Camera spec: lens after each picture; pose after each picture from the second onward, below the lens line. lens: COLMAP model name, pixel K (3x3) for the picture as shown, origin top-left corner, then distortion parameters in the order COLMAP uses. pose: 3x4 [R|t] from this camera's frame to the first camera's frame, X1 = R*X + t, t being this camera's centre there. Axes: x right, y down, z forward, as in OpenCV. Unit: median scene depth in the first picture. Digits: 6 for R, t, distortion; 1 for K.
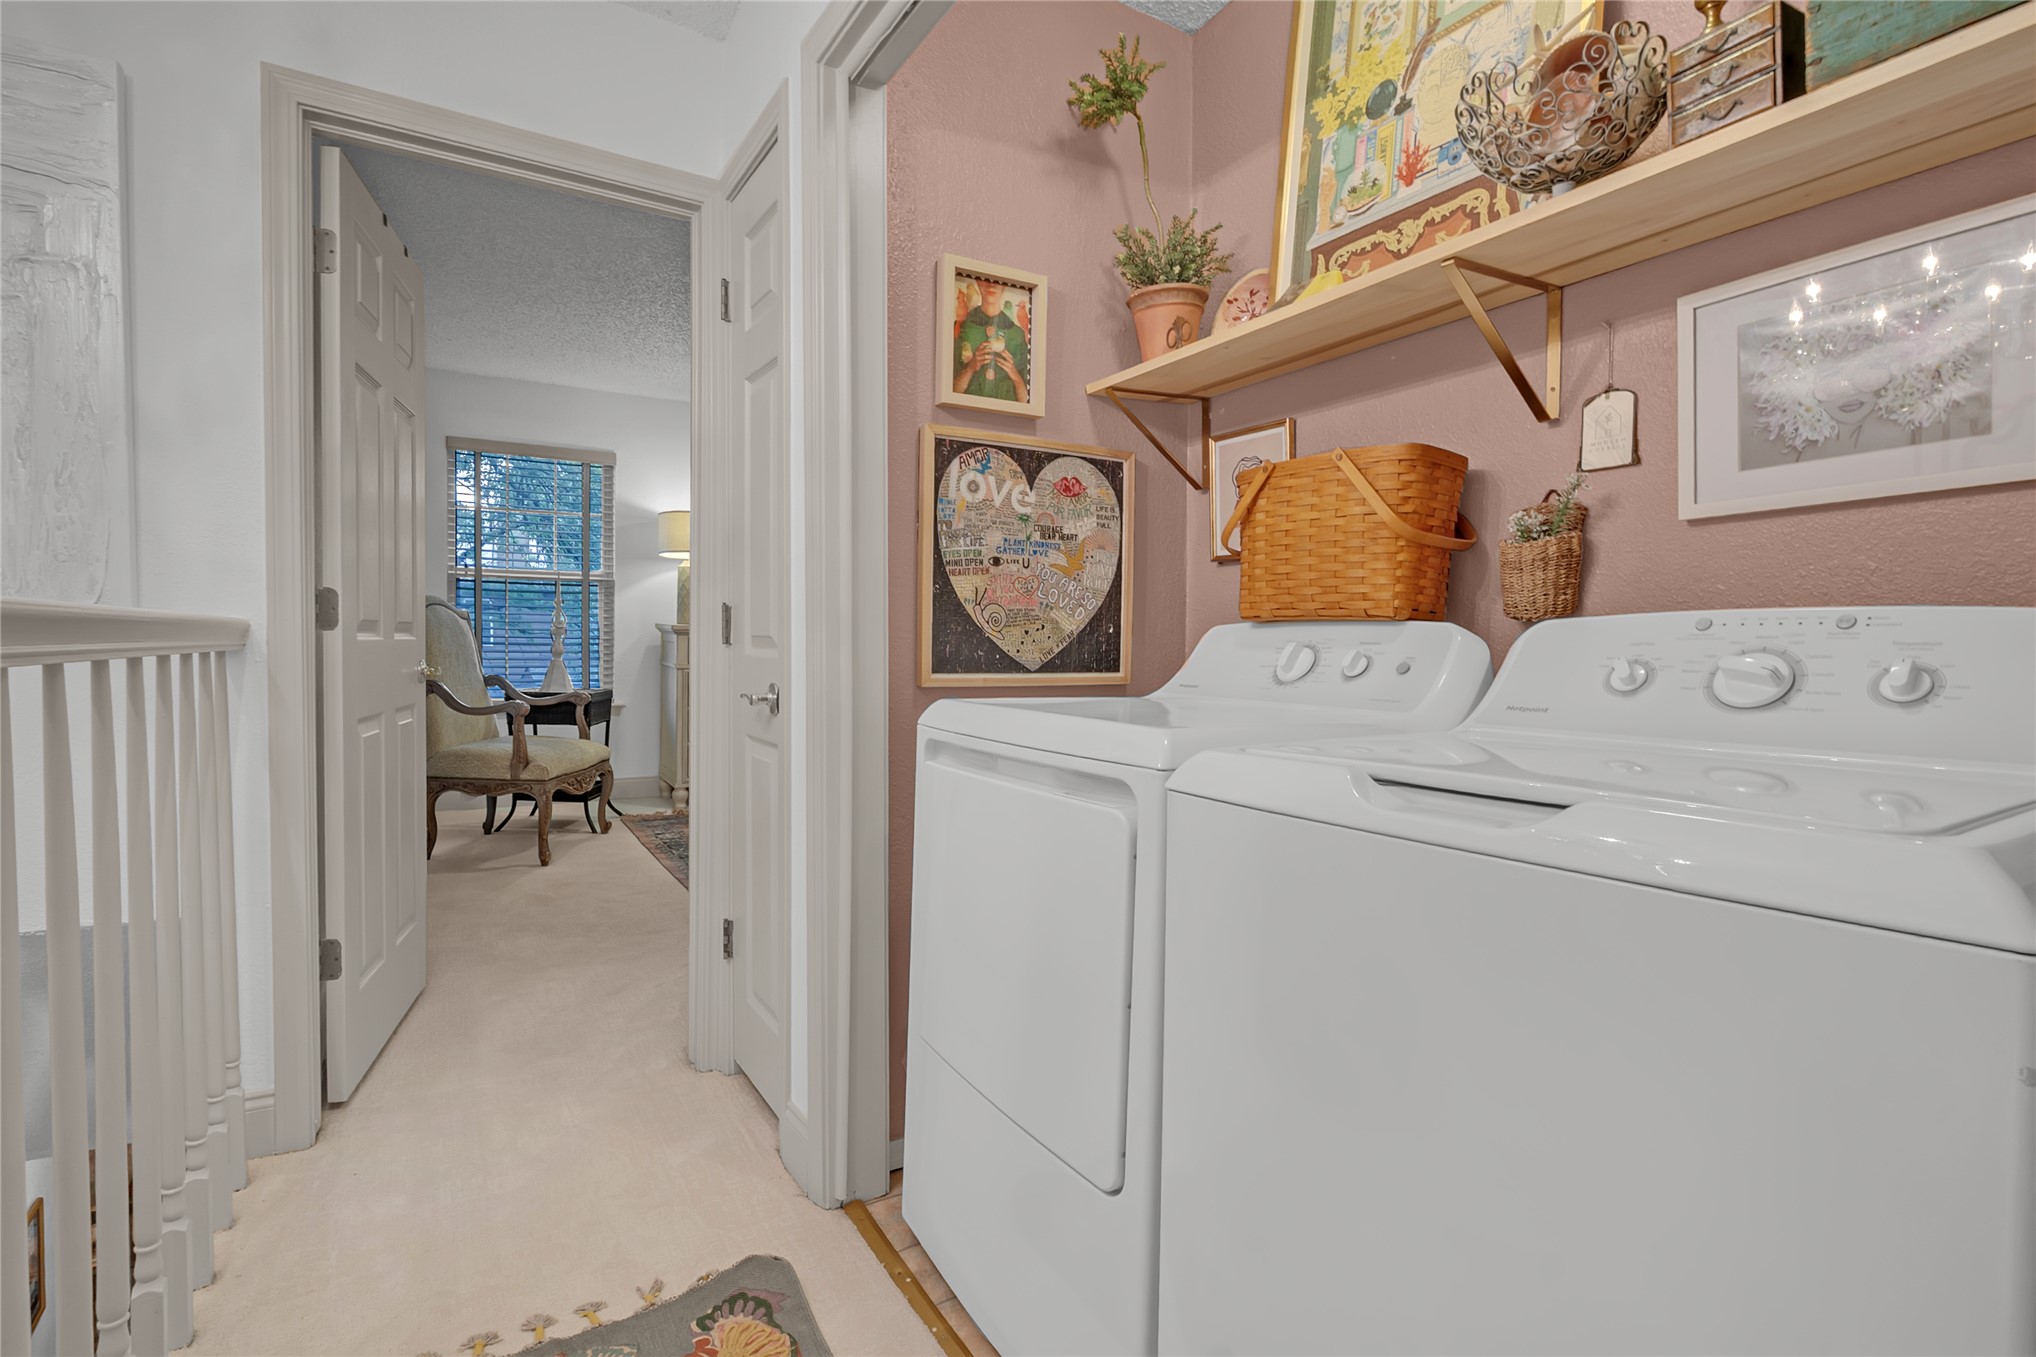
lens RADIAL K [[929.7, 0, 1012.6], [0, 929.7, 666.6], [0, 0, 1]] dist [-0.013663, -0.000286]
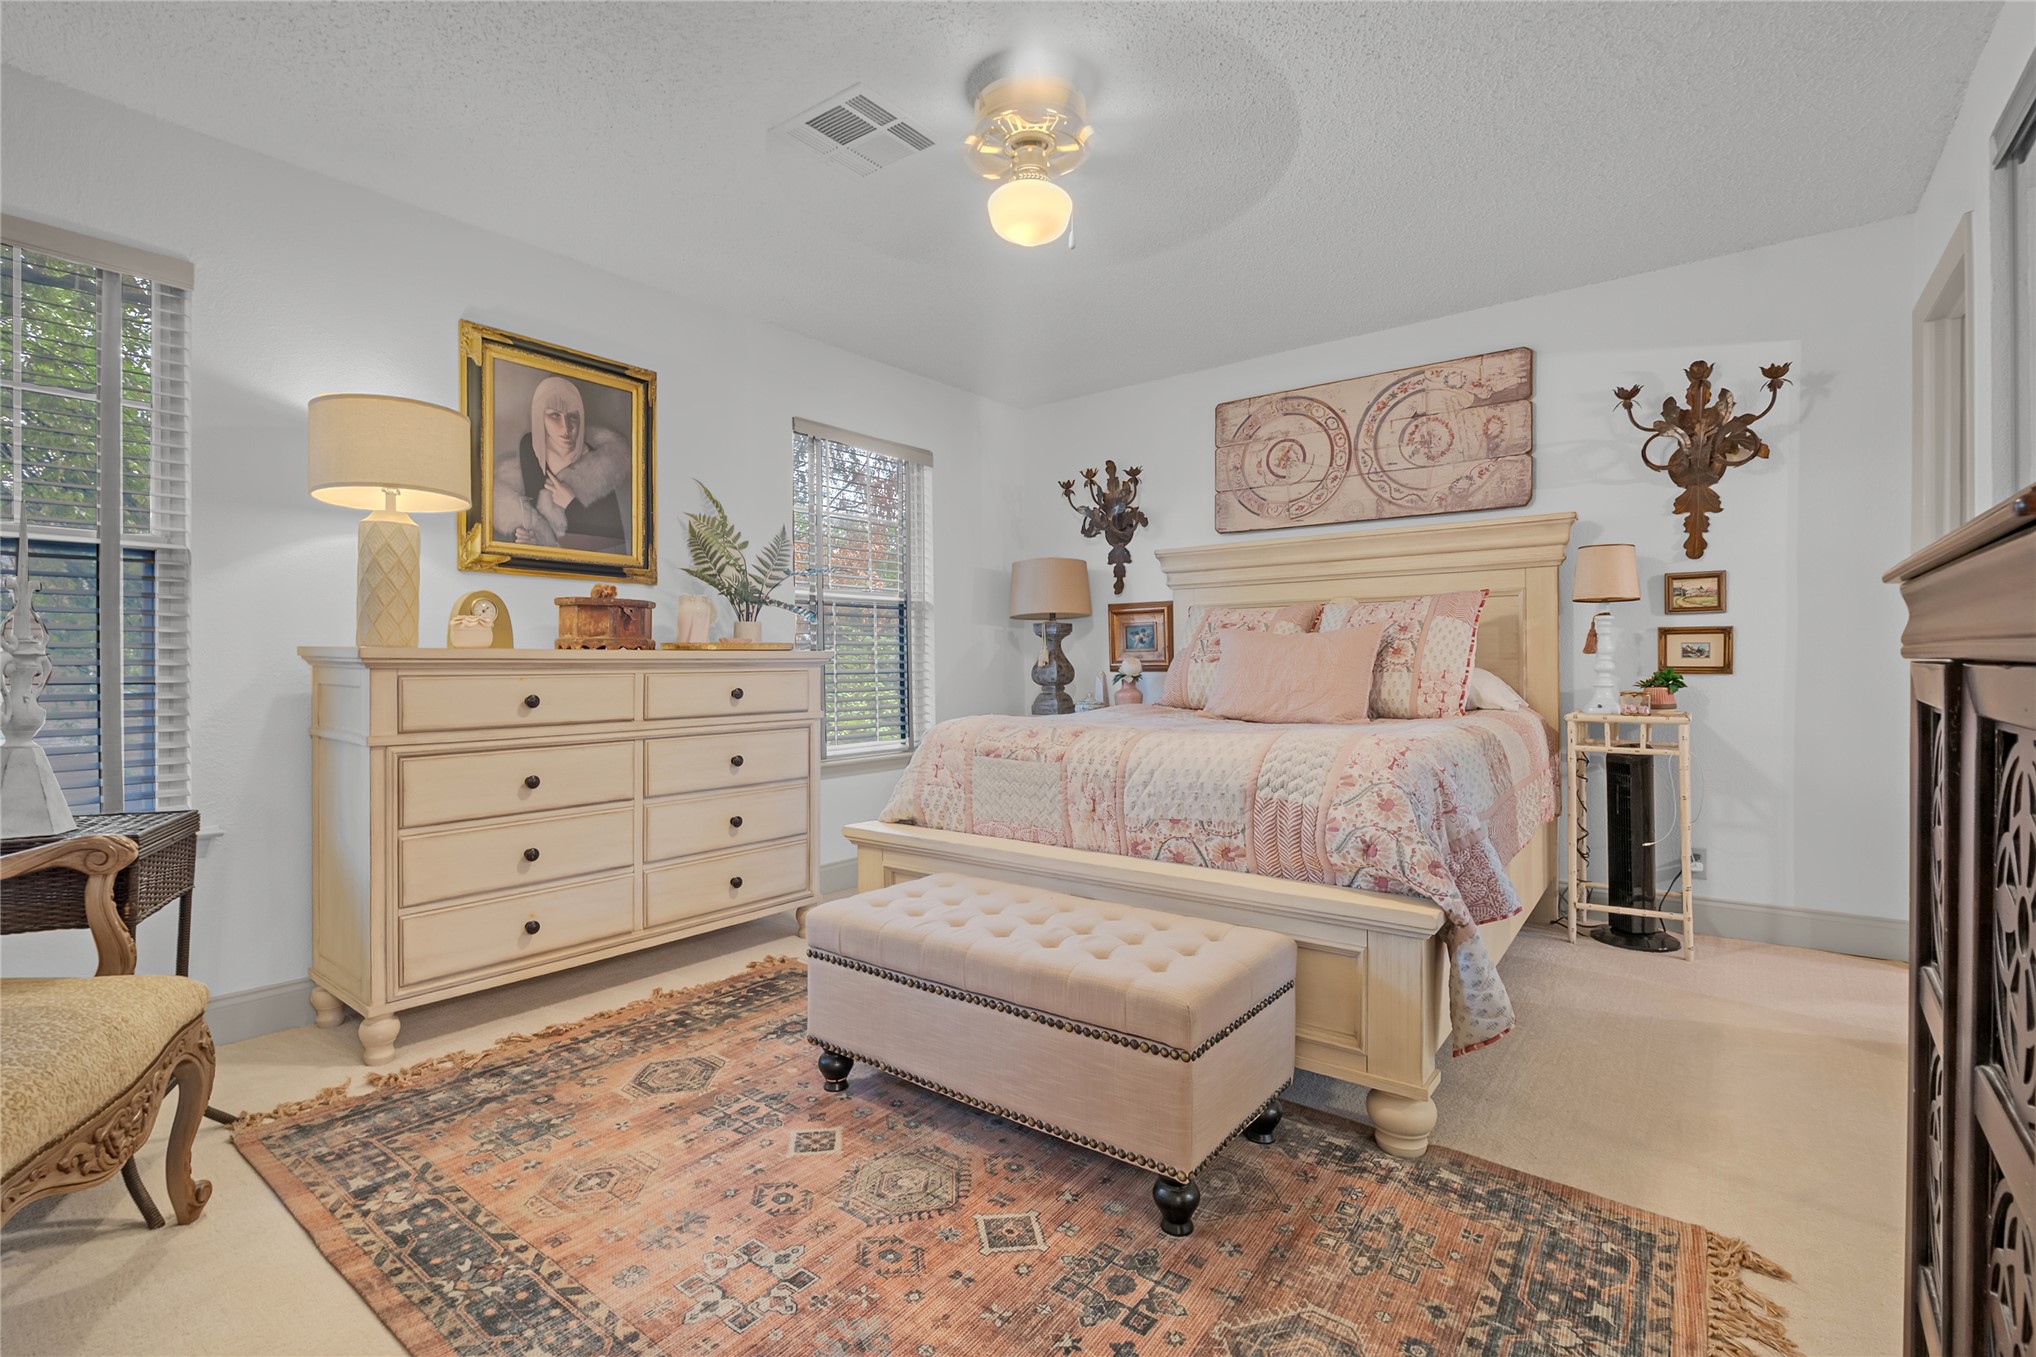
lens RADIAL K [[929.7, 0, 1023.1], [0, 929.7, 674.0], [0, 0, 1]] dist [-0.013663, -0.000286]
pose [[0.931906, -0.014407, 0.362414, -0.256046], [0.023536, 0.999507, -0.020787, -0.018344], [-0.361936, 0.027901, 0.931785, 0.529042]]
